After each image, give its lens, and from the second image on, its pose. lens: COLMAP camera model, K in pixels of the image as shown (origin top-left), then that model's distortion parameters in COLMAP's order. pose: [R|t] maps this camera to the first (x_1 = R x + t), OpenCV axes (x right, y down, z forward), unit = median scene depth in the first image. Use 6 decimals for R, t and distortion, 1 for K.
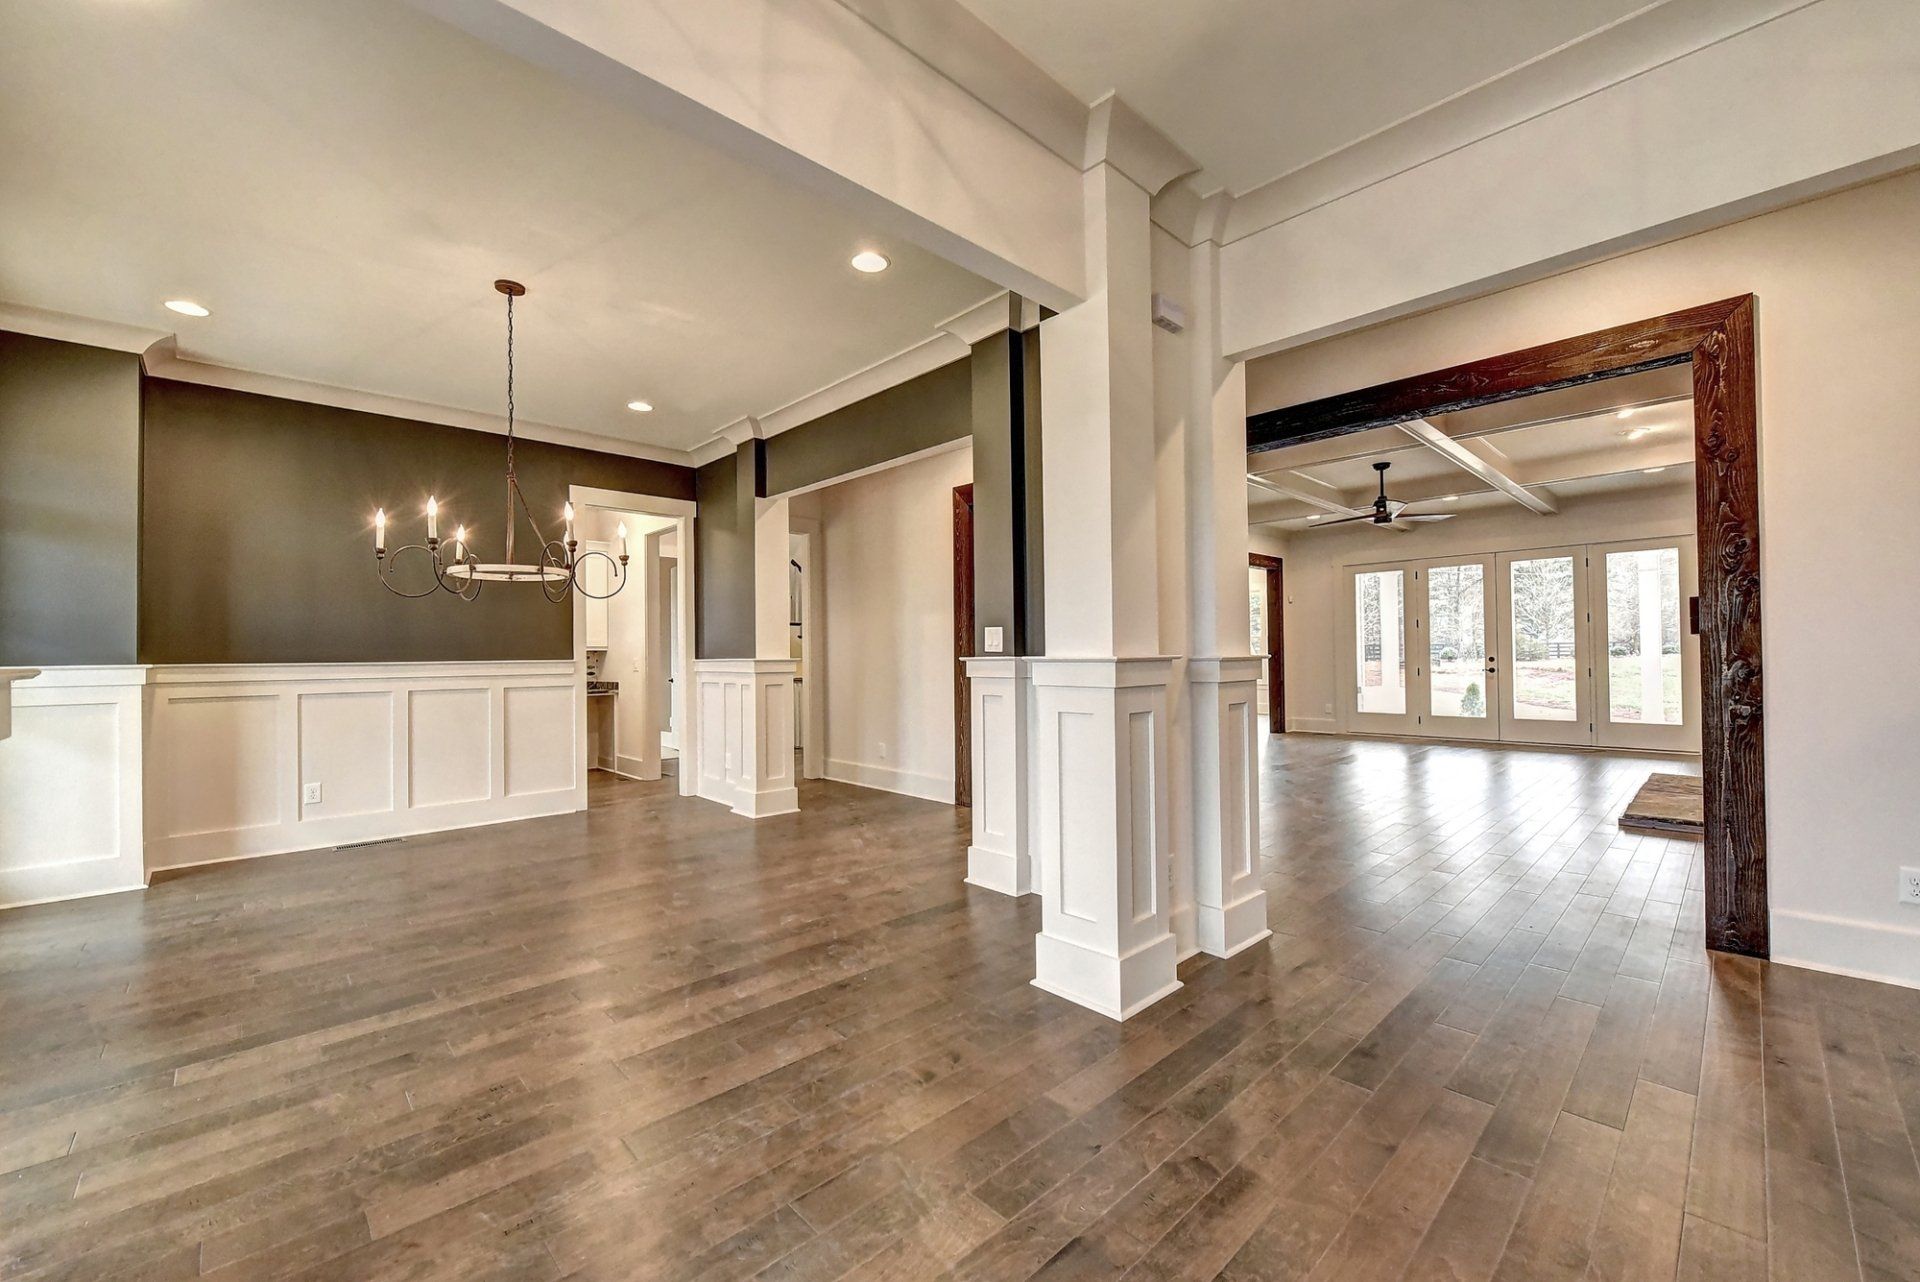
lens RADIAL K [[756.0, 0, 954.5], [0, 756.0, 645.6], [0, 0, 1]] dist [-0.008217, -0.000058]
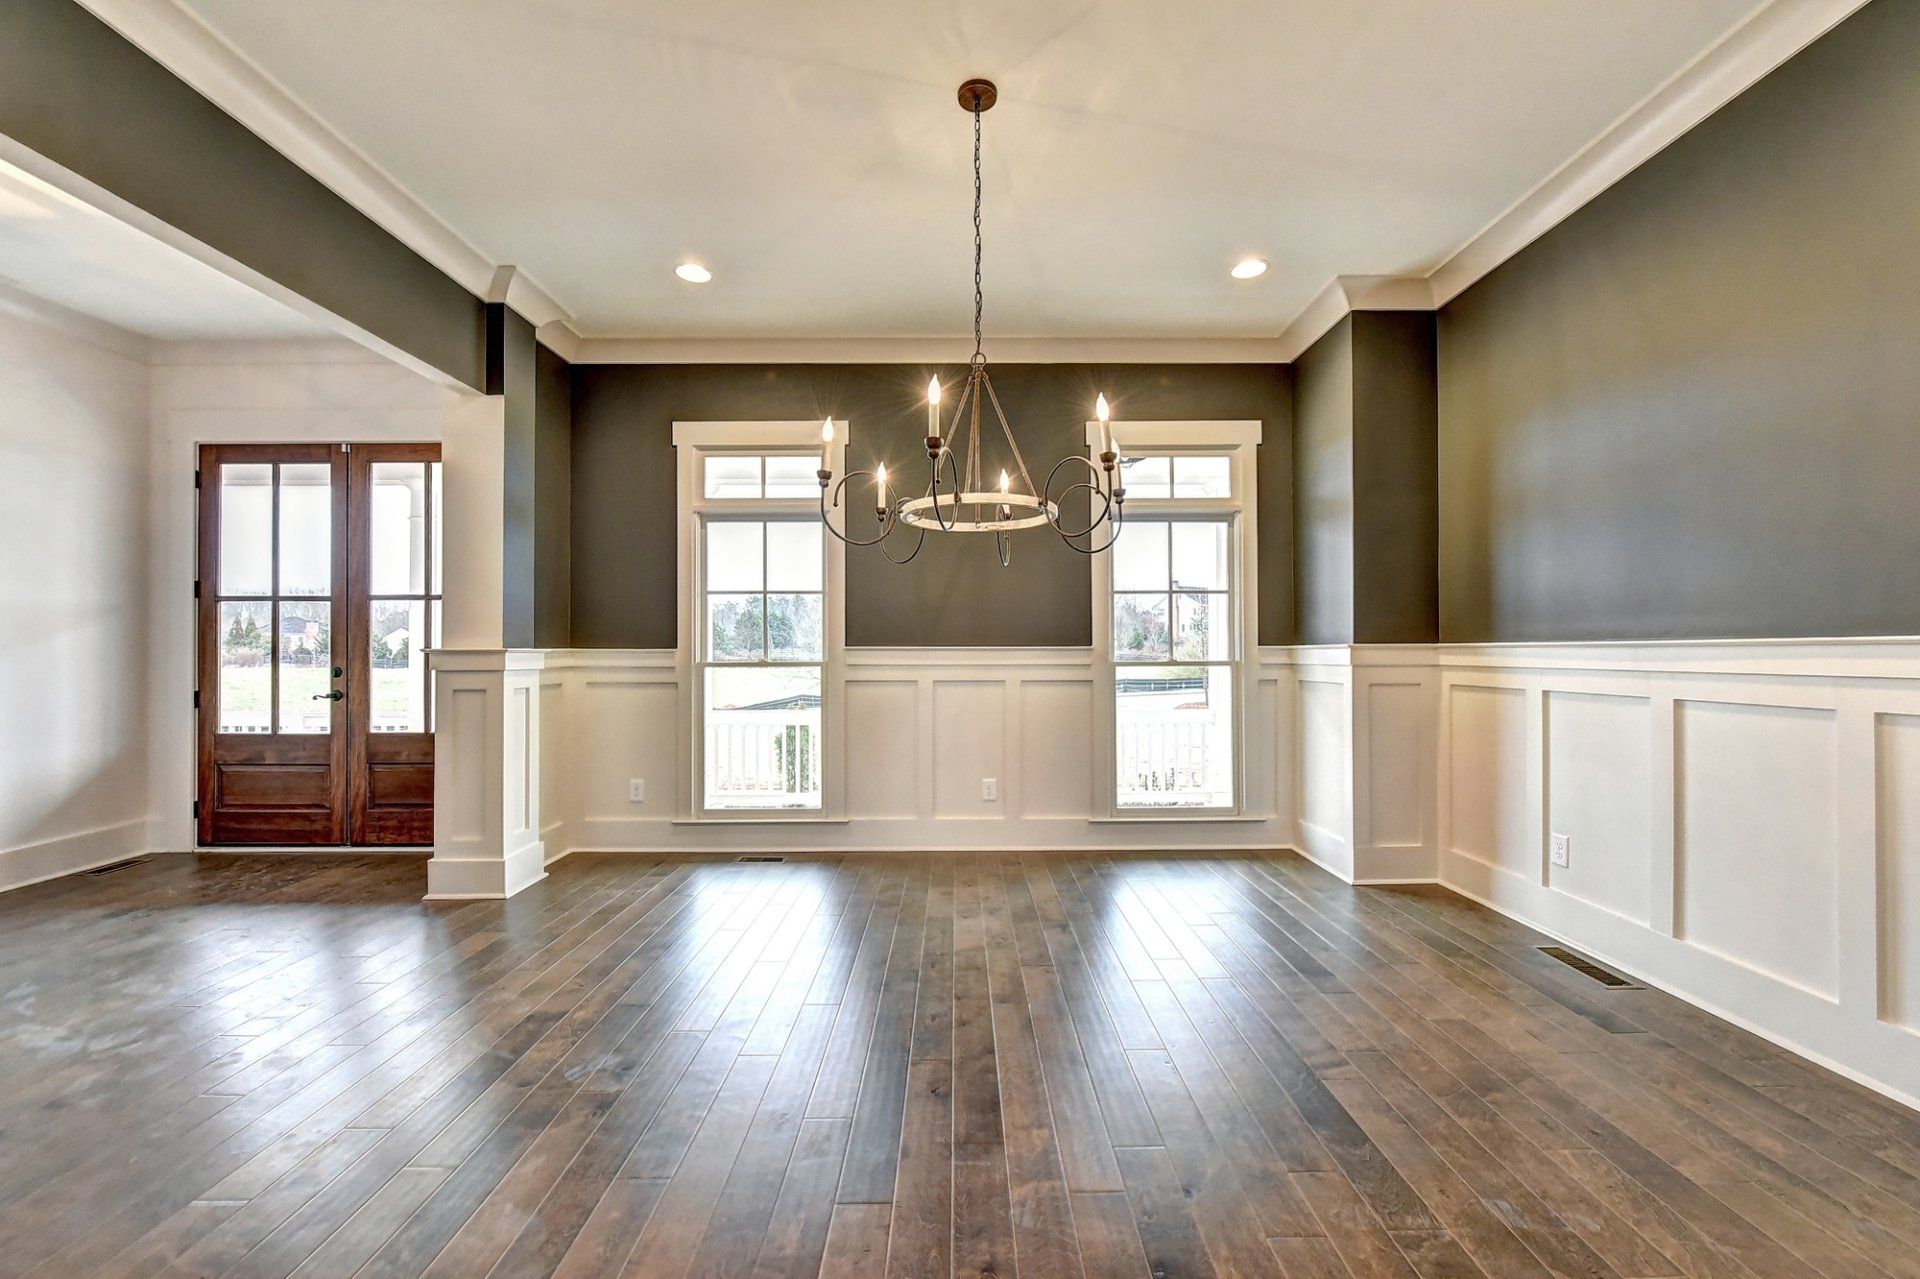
lens RADIAL K [[757.7, 0, 962.0], [0, 757.7, 646.4], [0, 0, 1]] dist [-0.005331, -0.000080]
pose [[-0.678932, 0.011961, -0.734104, -0.047796], [0.024025, 0.999694, -0.005931, 0.016667], [0.733808, -0.021663, -0.679012, 0.935181]]
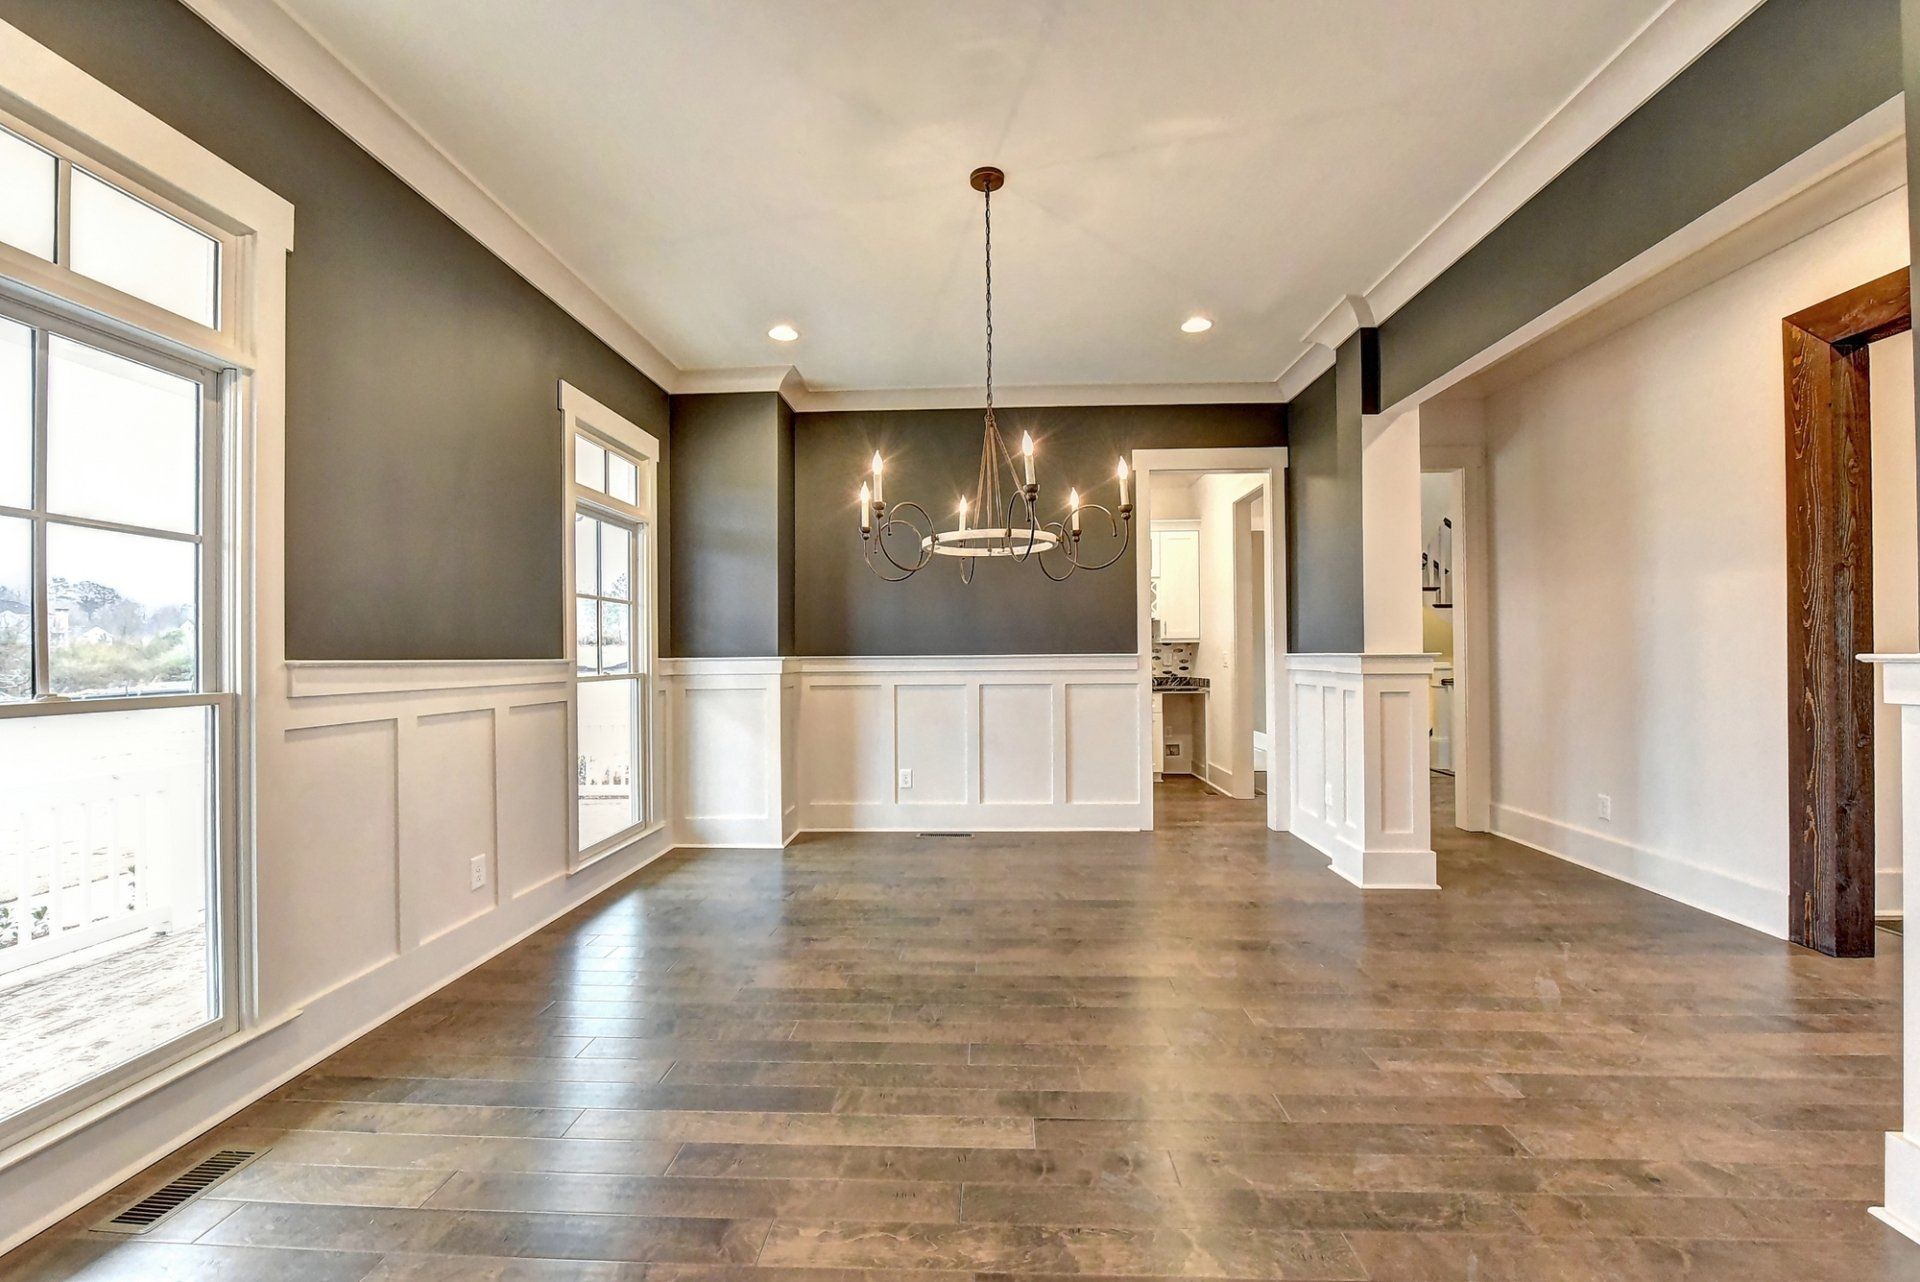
lens RADIAL K [[757.7, 0, 962.0], [0, 757.7, 647.9], [0, 0, 1]] dist [-0.005331, -0.000080]
pose [[0.698180, 0.000438, -0.715923, -0.029072], [0.009613, 0.999904, 0.009986, 0.002127], [0.715858, -0.013855, 0.698108, 0.276203]]
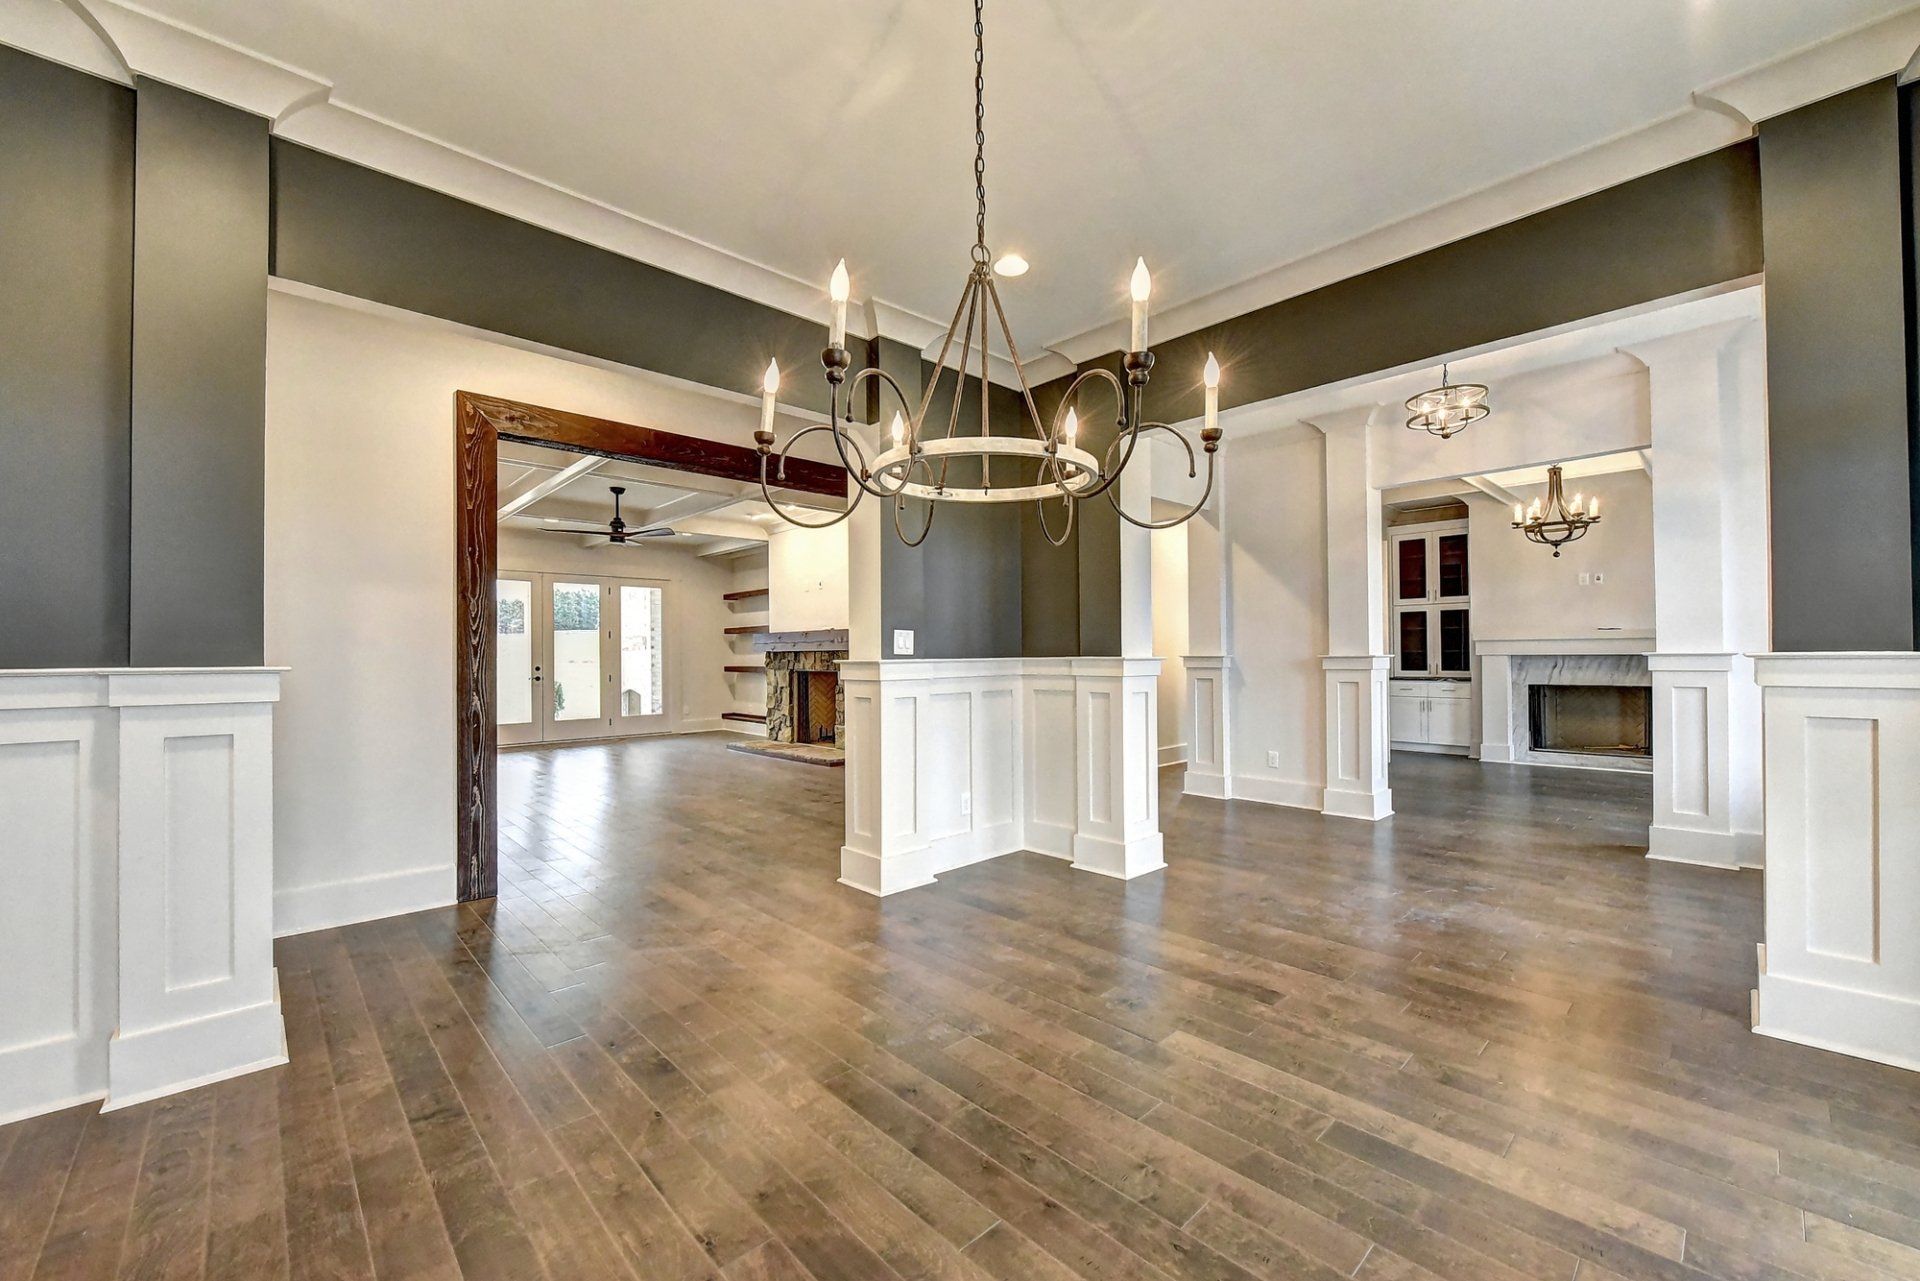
lens RADIAL K [[757.7, 0, 962.0], [0, 757.7, 647.4], [0, 0, 1]] dist [-0.005331, -0.000080]
pose [[-0.000551, 0.023490, 0.999724, -0.684024], [-0.006887, 0.999700, -0.023494, 0.014789], [-0.999976, -0.006898, -0.000389, 0.653255]]
